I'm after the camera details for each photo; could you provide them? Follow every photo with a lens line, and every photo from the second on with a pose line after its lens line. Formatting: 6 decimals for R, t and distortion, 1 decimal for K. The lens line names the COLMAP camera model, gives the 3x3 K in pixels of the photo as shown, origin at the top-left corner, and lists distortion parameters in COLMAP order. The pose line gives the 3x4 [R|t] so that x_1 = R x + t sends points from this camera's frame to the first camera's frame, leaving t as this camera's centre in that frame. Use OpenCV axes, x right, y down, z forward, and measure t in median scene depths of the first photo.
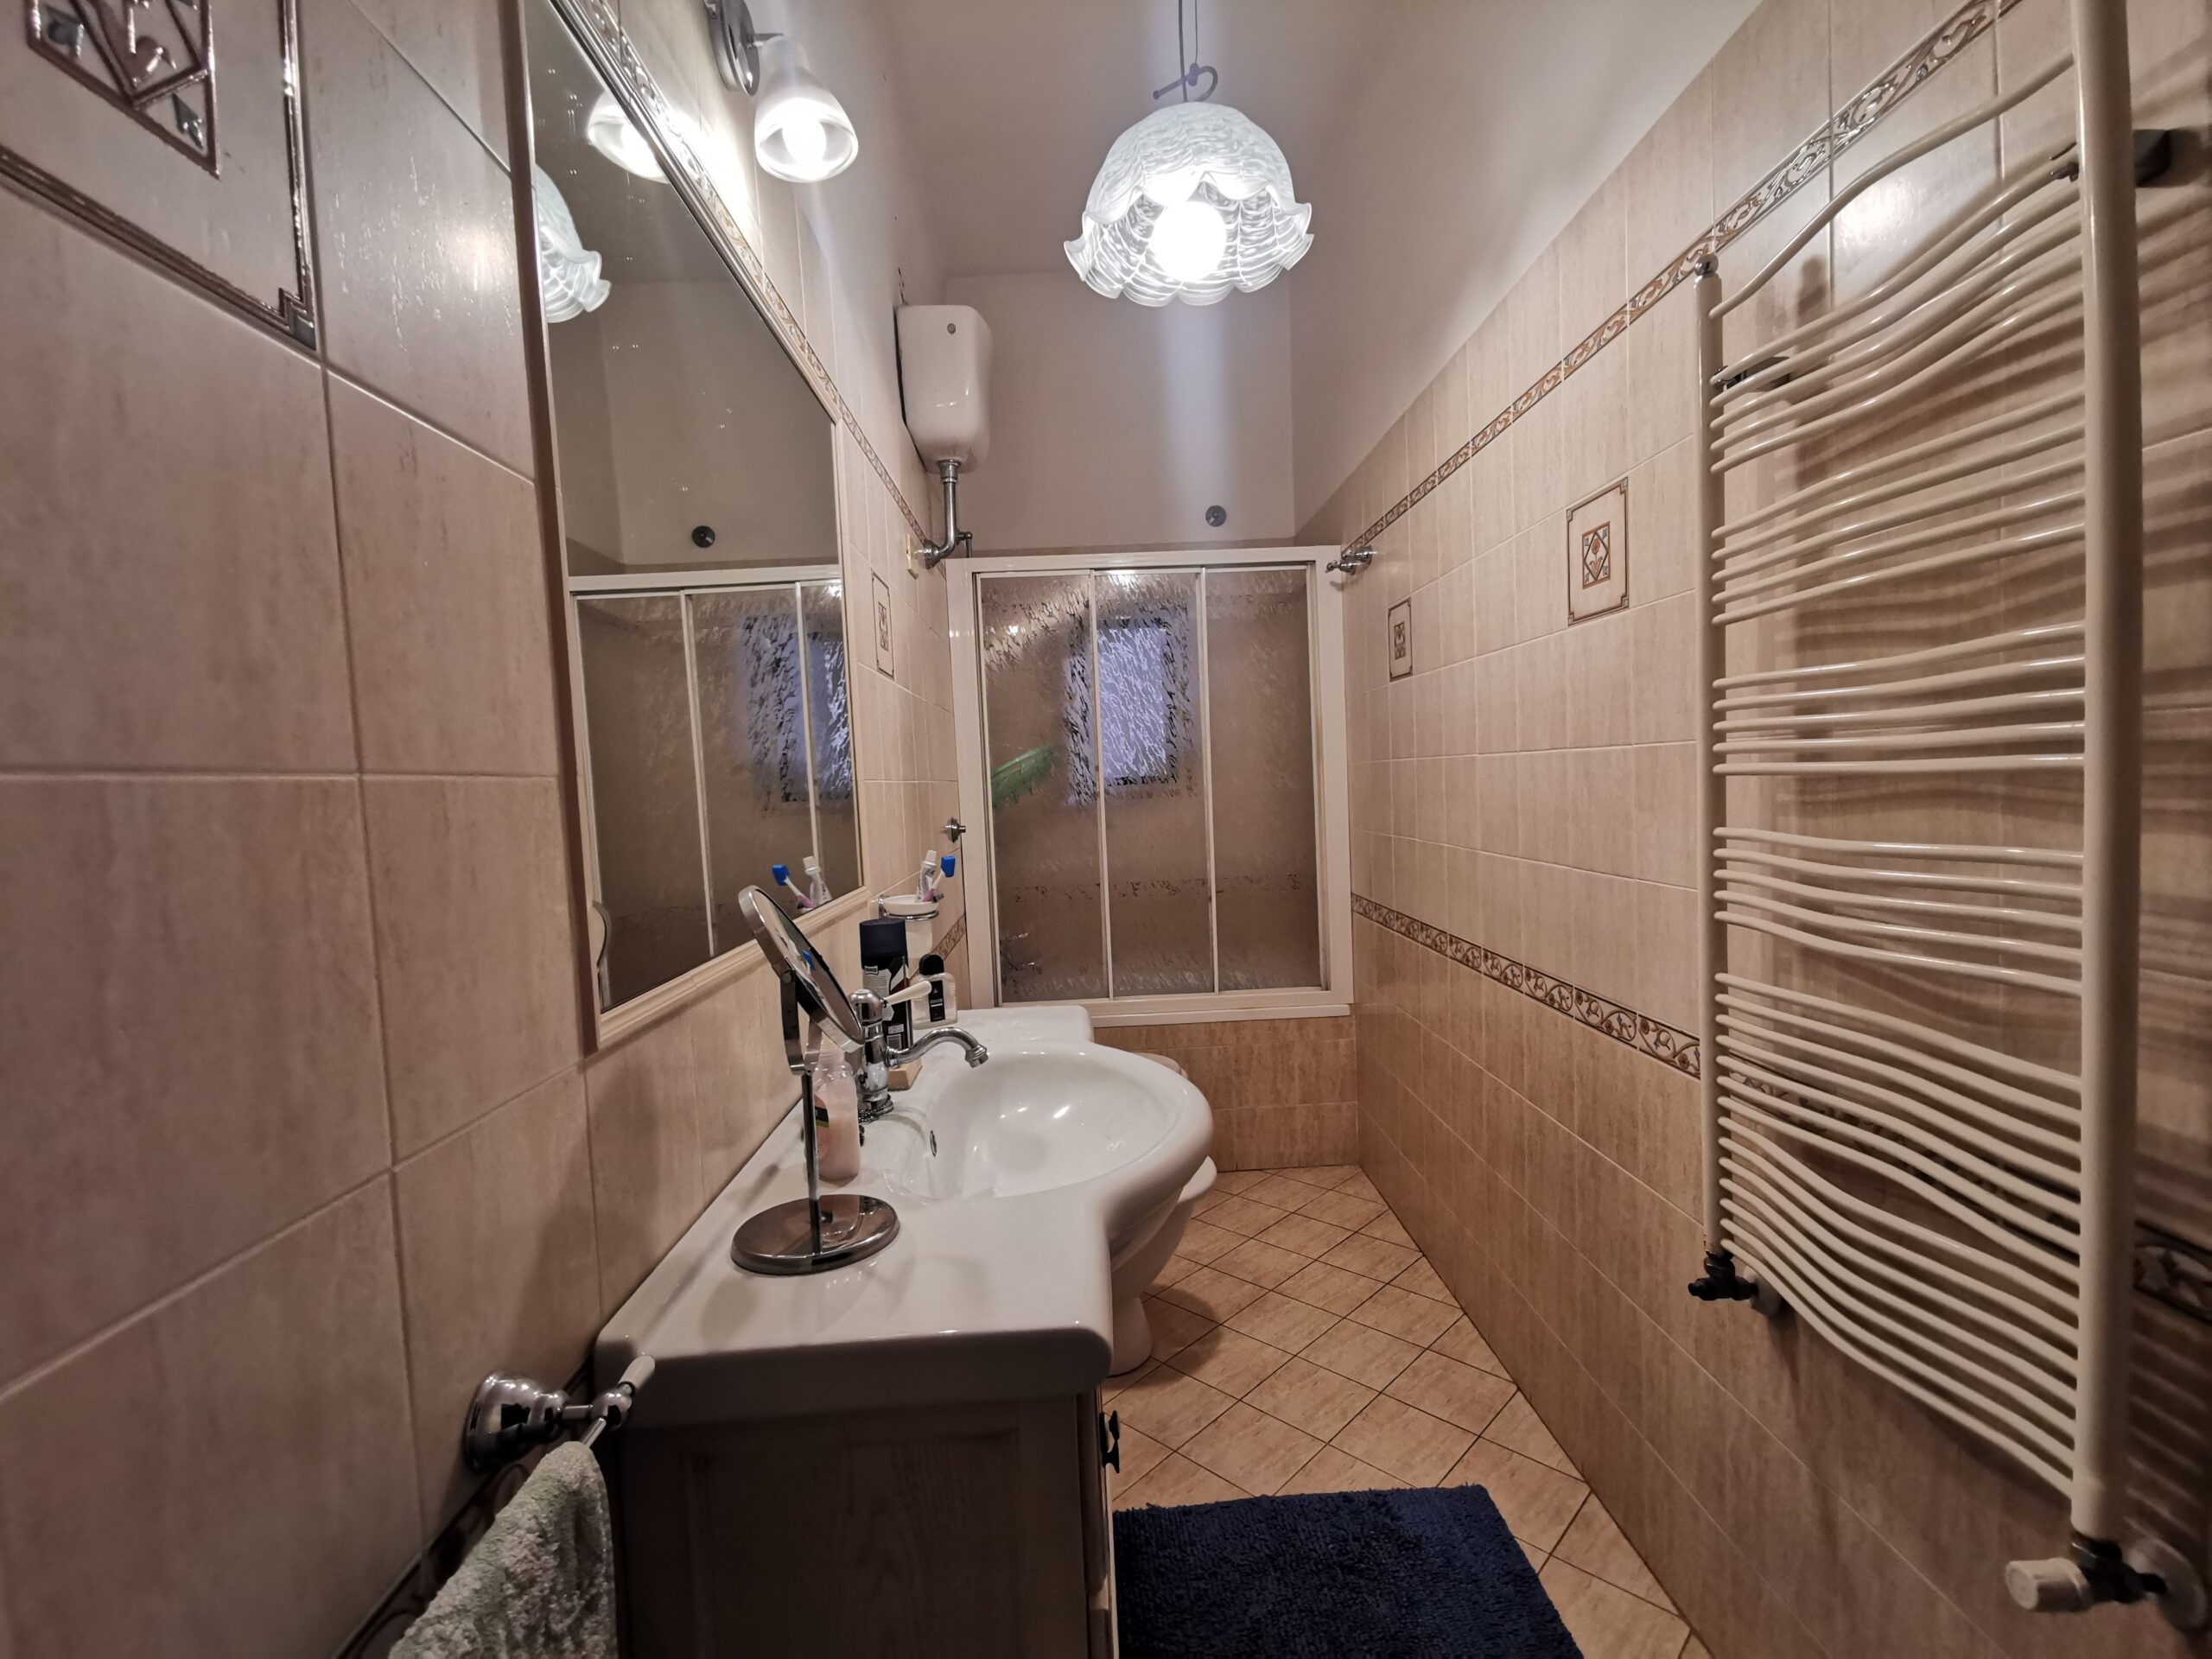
lens RADIAL K [[1007.9, 0, 1113.9], [0, 1007.9, 835.8], [0, 0, 1]] dist [0.008187, 0.000444]
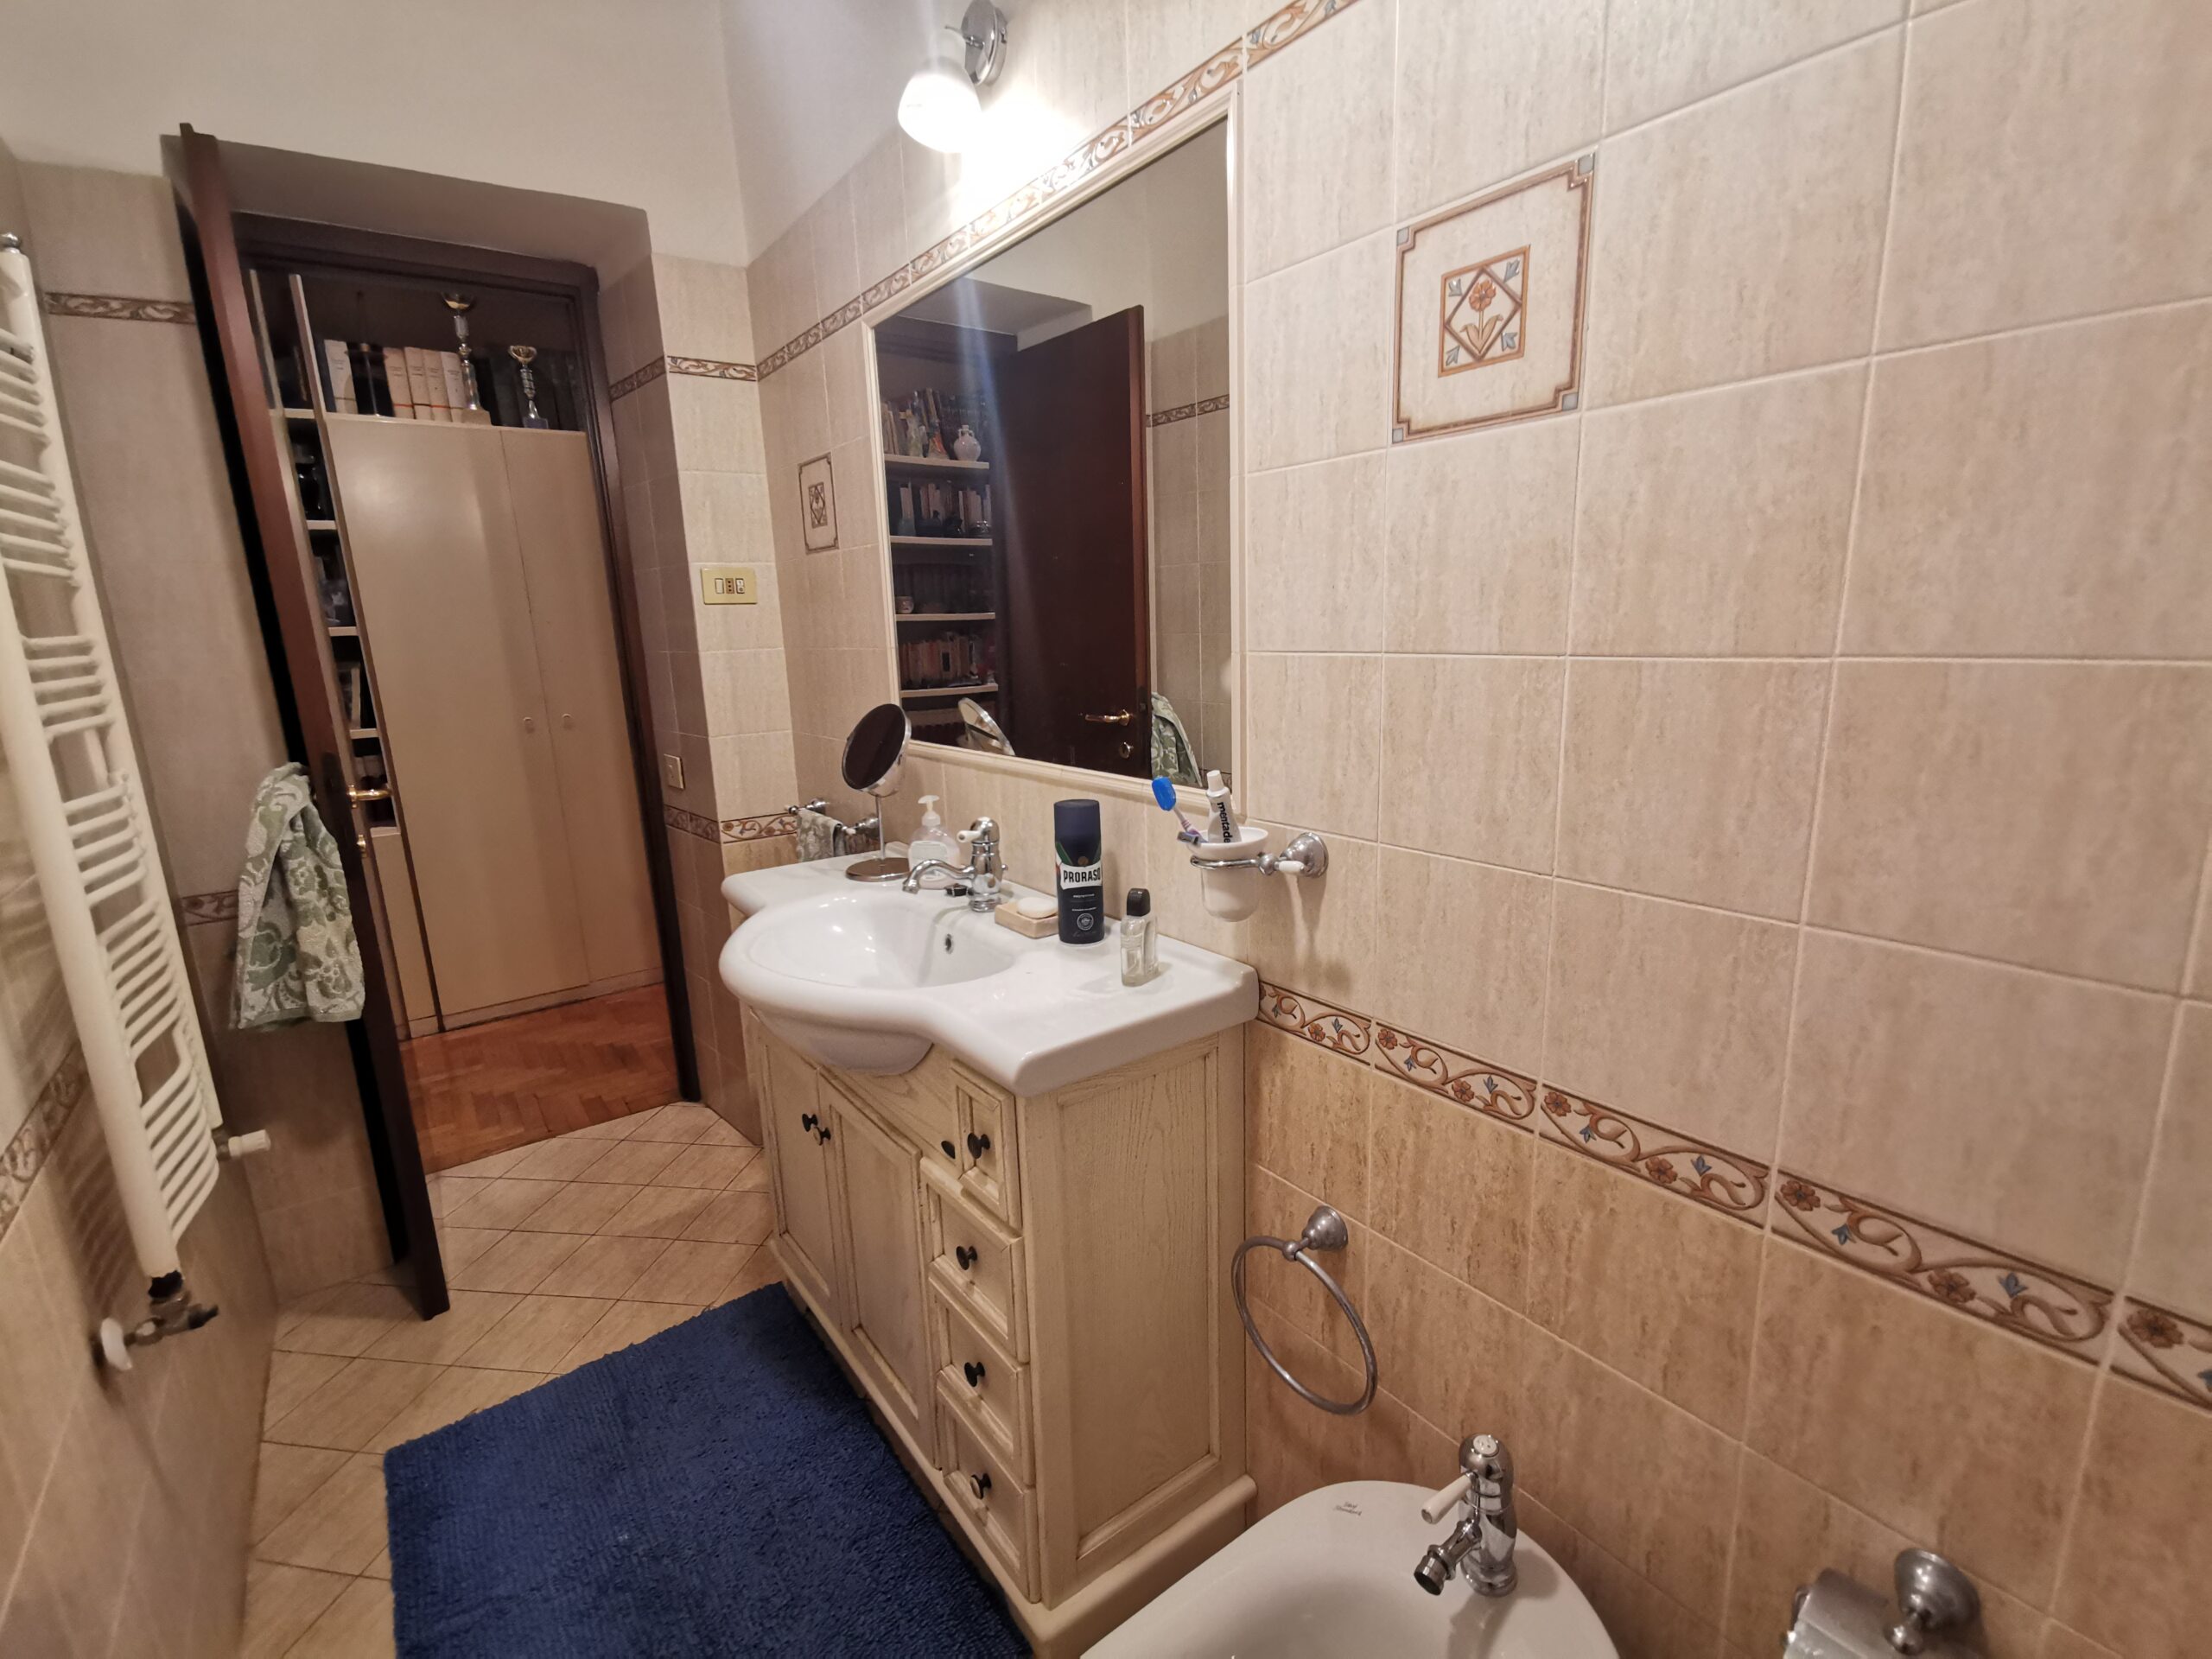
lens RADIAL K [[1061.7, 0, 1305.8], [0, 1061.7, 926.4], [0, 0, 1]] dist [0.004073, 0.000460]
pose [[0.770343, -0.092117, 0.630940, -0.016708], [-0.019288, 0.985690, 0.167459, -0.031218], [-0.637338, -0.141171, 0.757543, 0.547545]]
